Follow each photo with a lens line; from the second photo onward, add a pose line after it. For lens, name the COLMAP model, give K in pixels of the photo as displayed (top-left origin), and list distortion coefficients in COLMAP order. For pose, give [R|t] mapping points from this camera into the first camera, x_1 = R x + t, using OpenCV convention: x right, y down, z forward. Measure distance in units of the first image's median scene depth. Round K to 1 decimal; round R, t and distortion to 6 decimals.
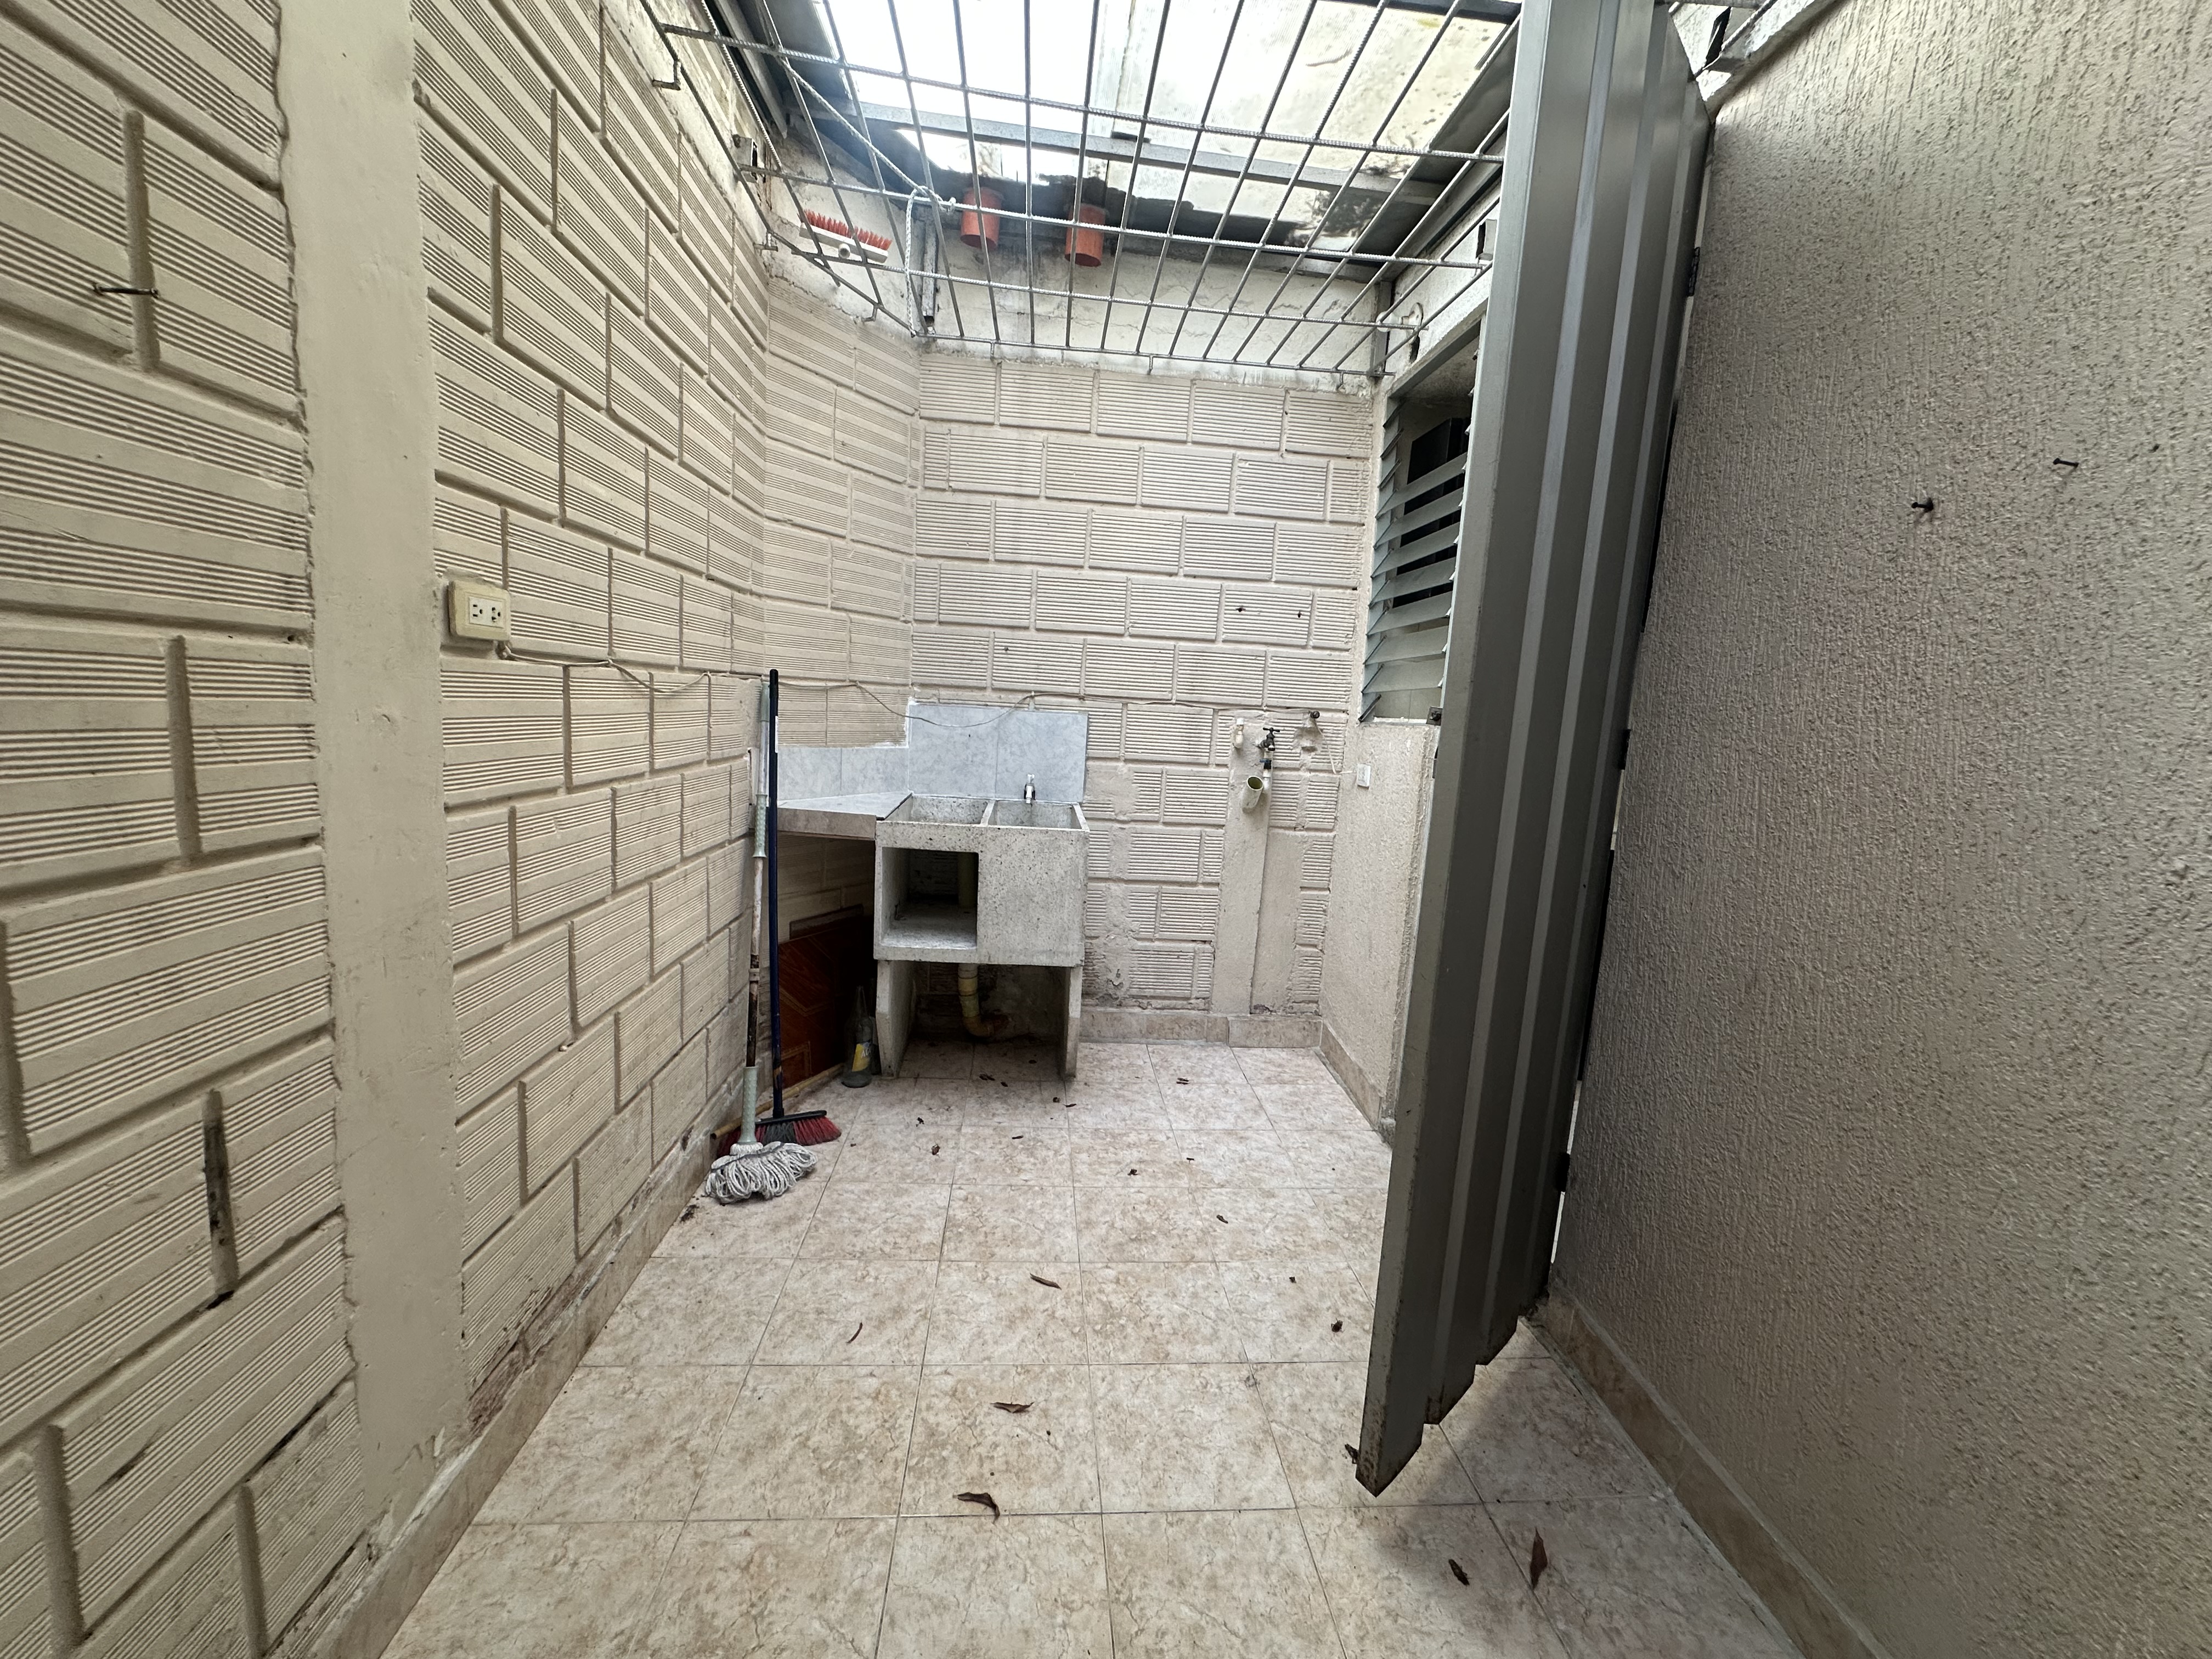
lens RADIAL K [[888.6, 0, 1111.4], [0, 888.6, 815.6], [0, 0, 1]] dist [0.002878, 0.000101]
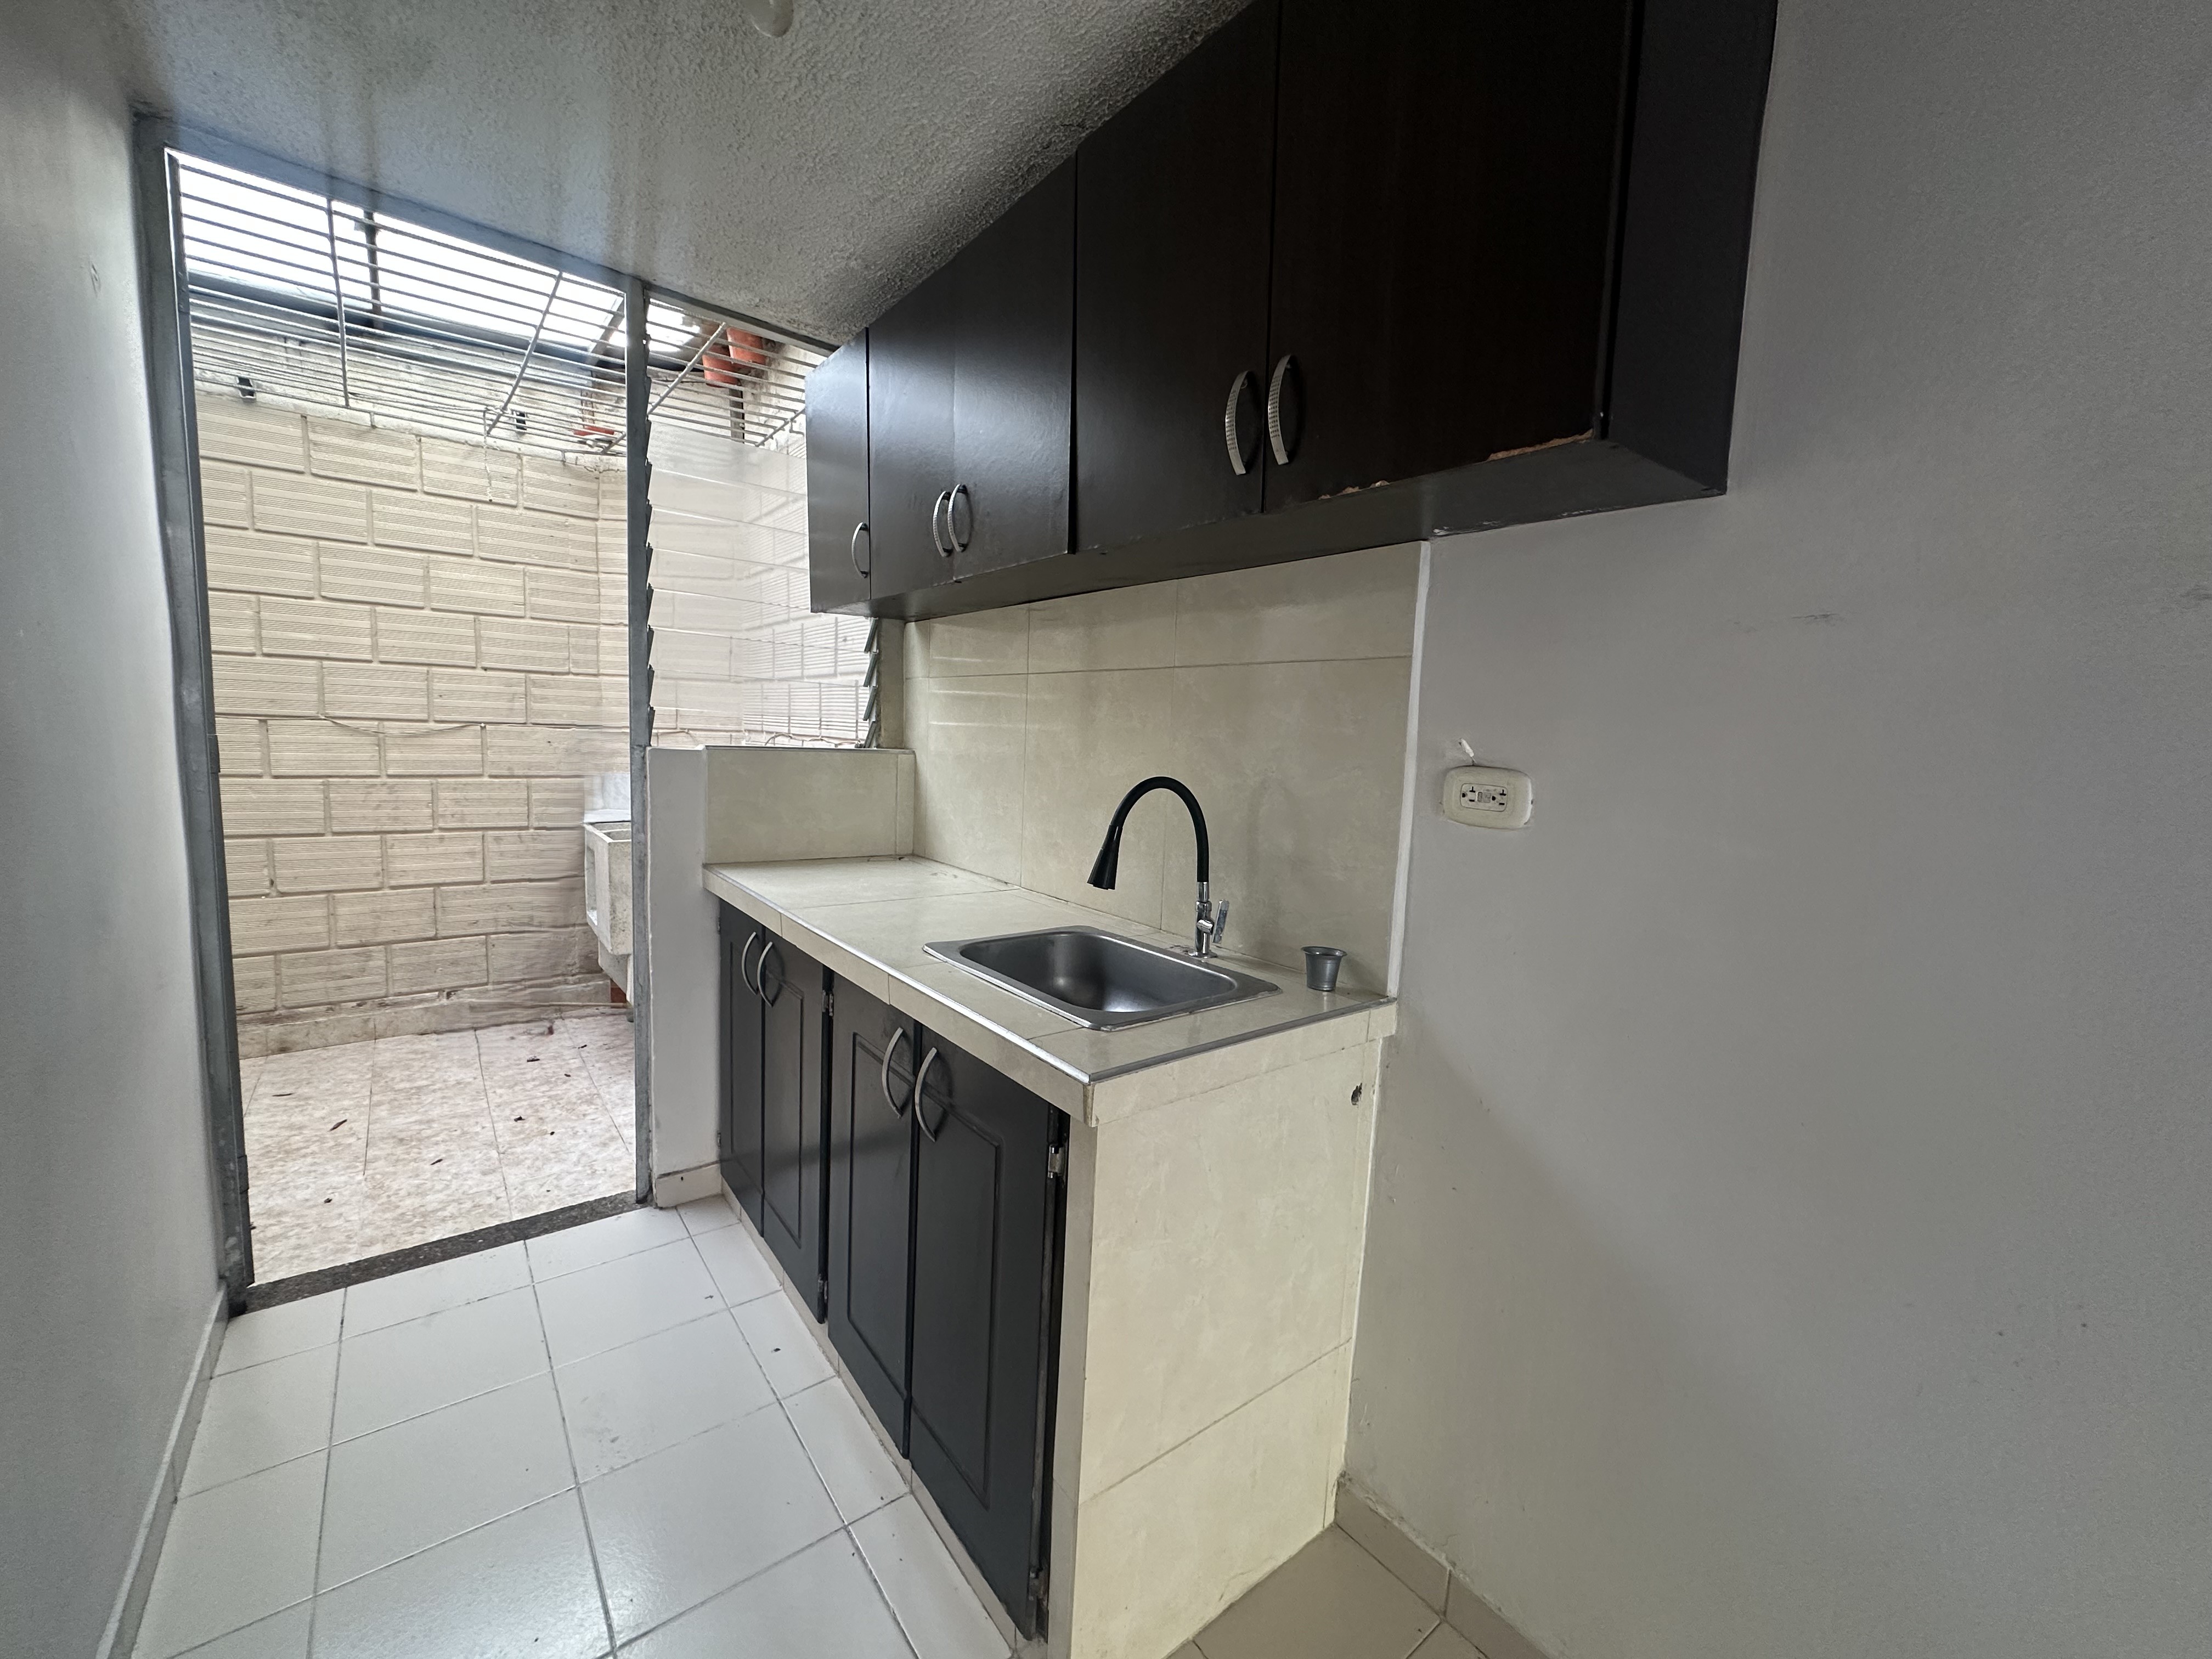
lens RADIAL K [[888.6, 0, 1101.1], [0, 888.6, 829.6], [0, 0, 1]] dist [0.002878, 0.000101]
pose [[0.540318, 0.053300, -0.839771, 3.273352], [-0.110628, 0.993829, -0.008102, -0.153196], [0.834157, 0.097280, 0.542880, 2.186640]]
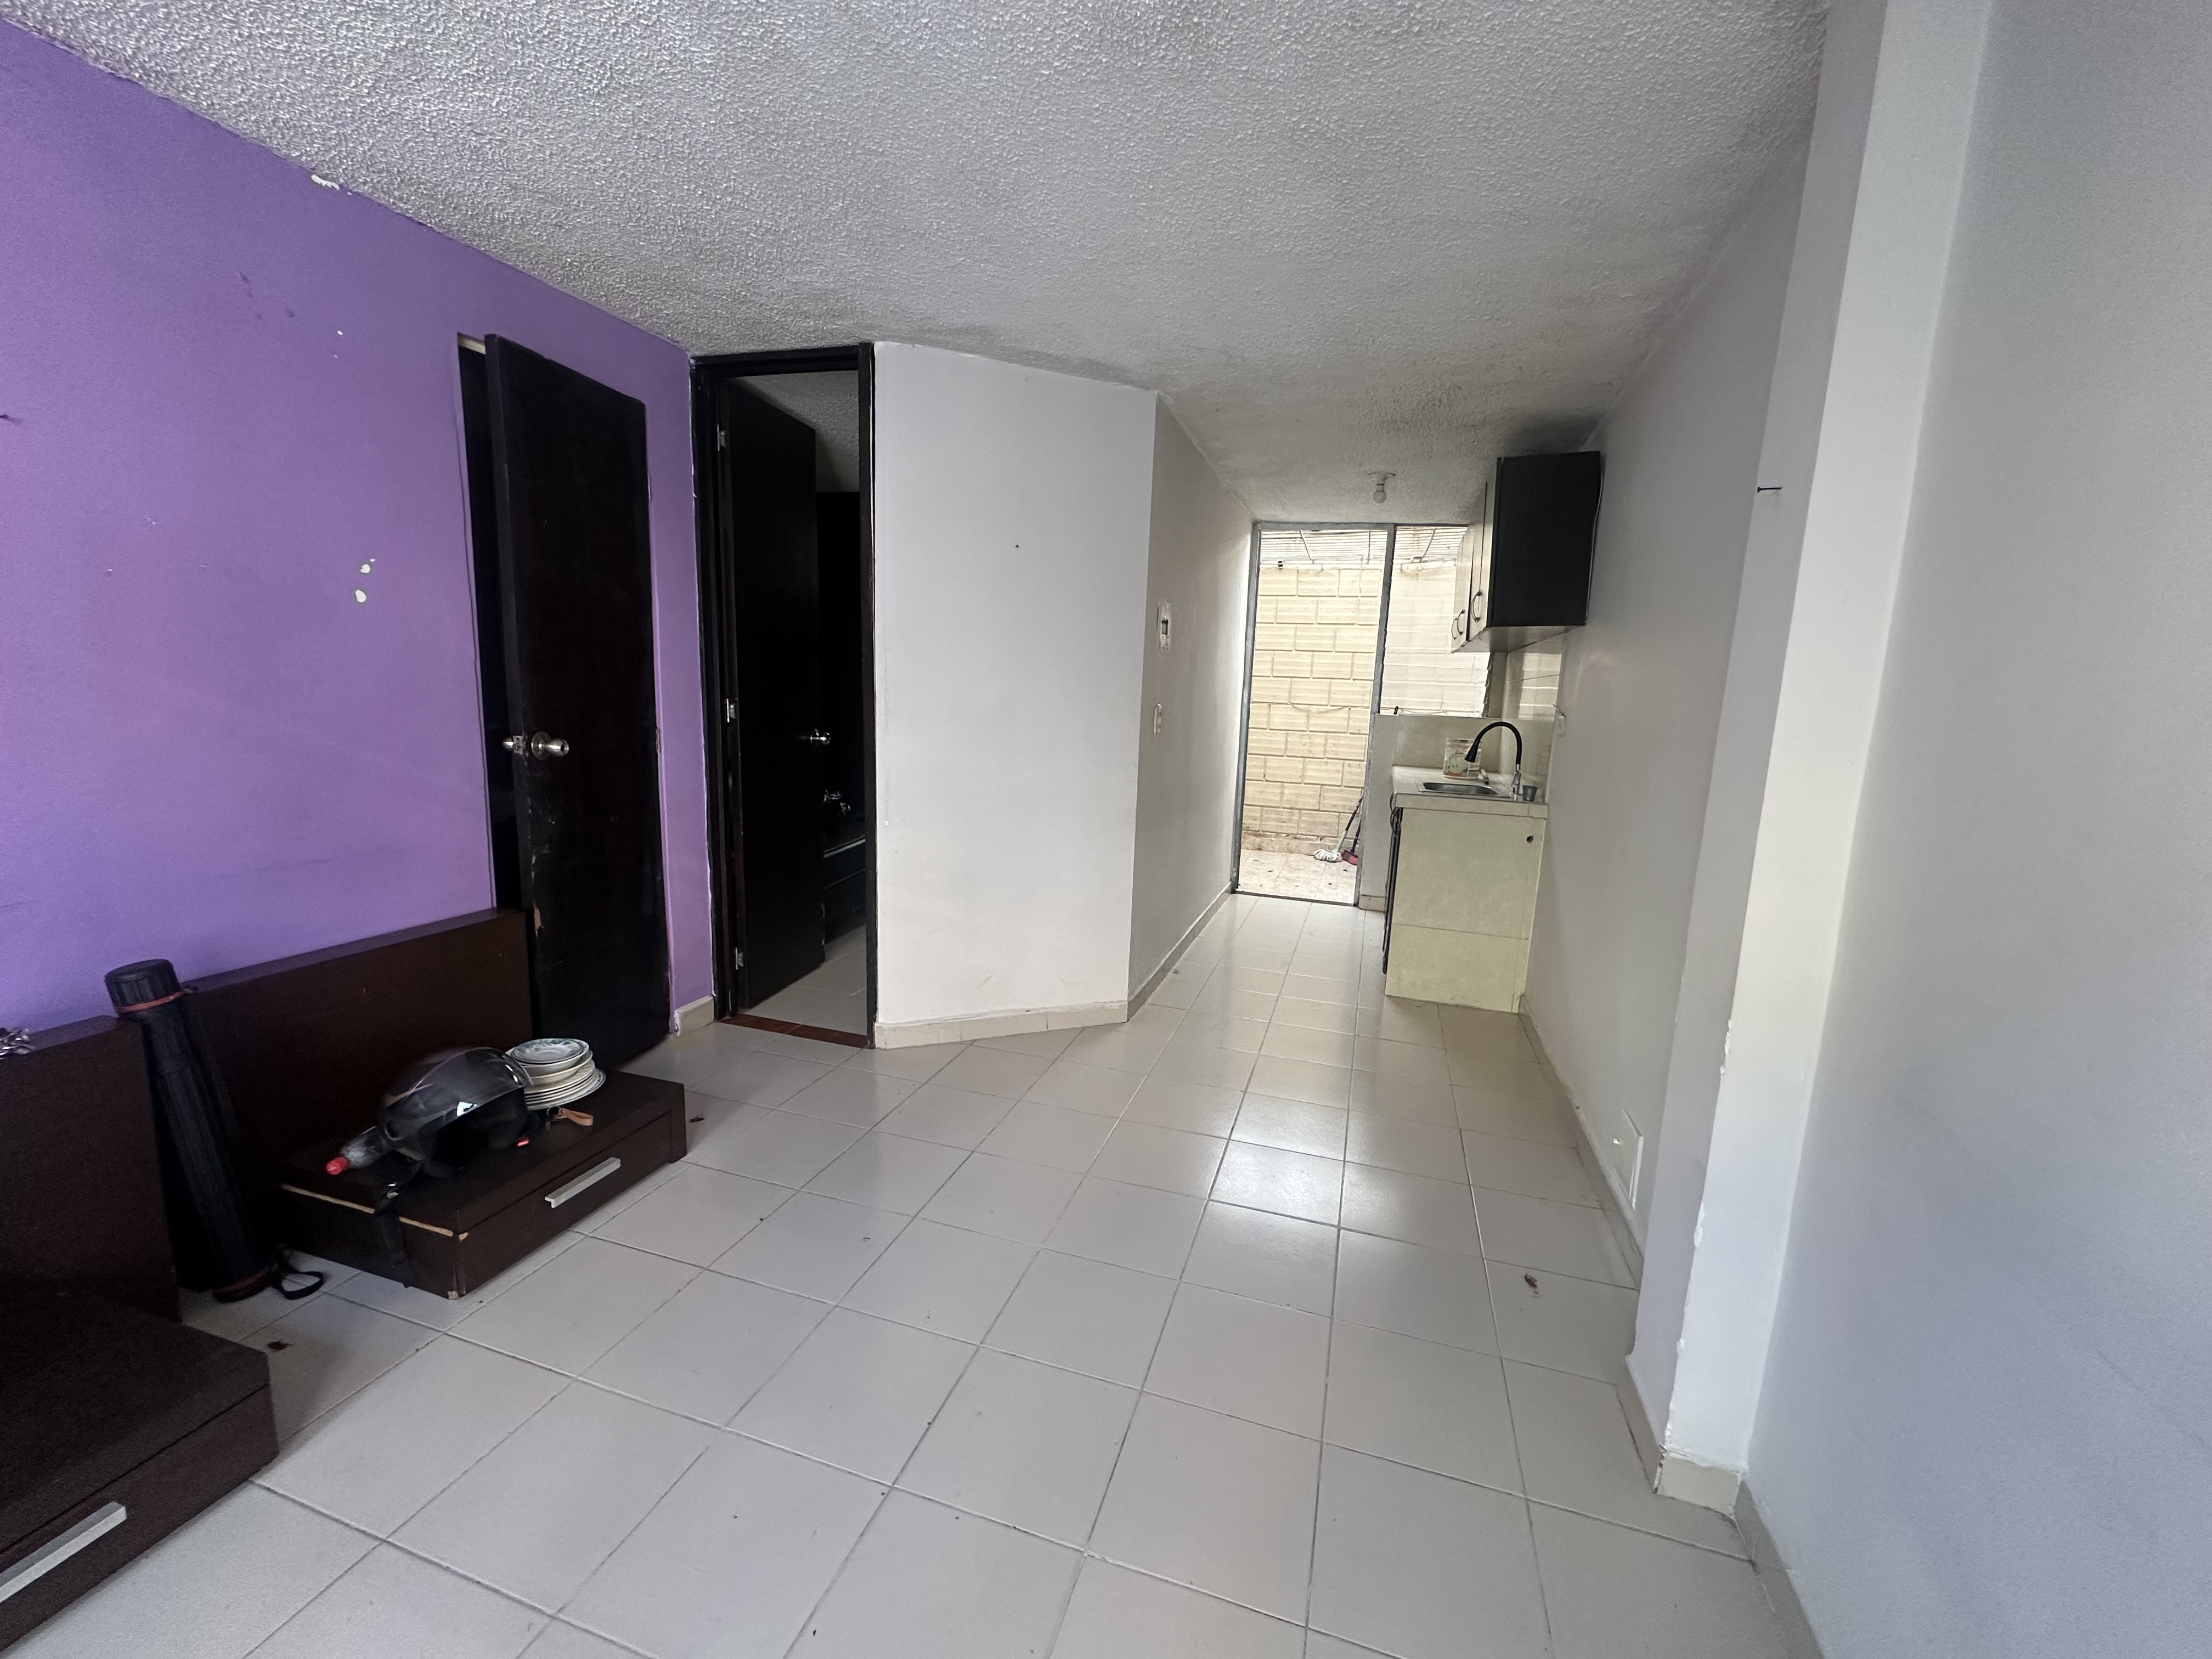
lens RADIAL K [[888.6, 0, 1111.0], [0, 888.6, 825.2], [0, 0, 1]] dist [0.002878, 0.000101]
pose [[-0.372420, 0.066316, -0.925692, 6.240009], [-0.177579, 0.973922, 0.141214, -0.073531], [0.910917, 0.216975, -0.350932, 2.960829]]
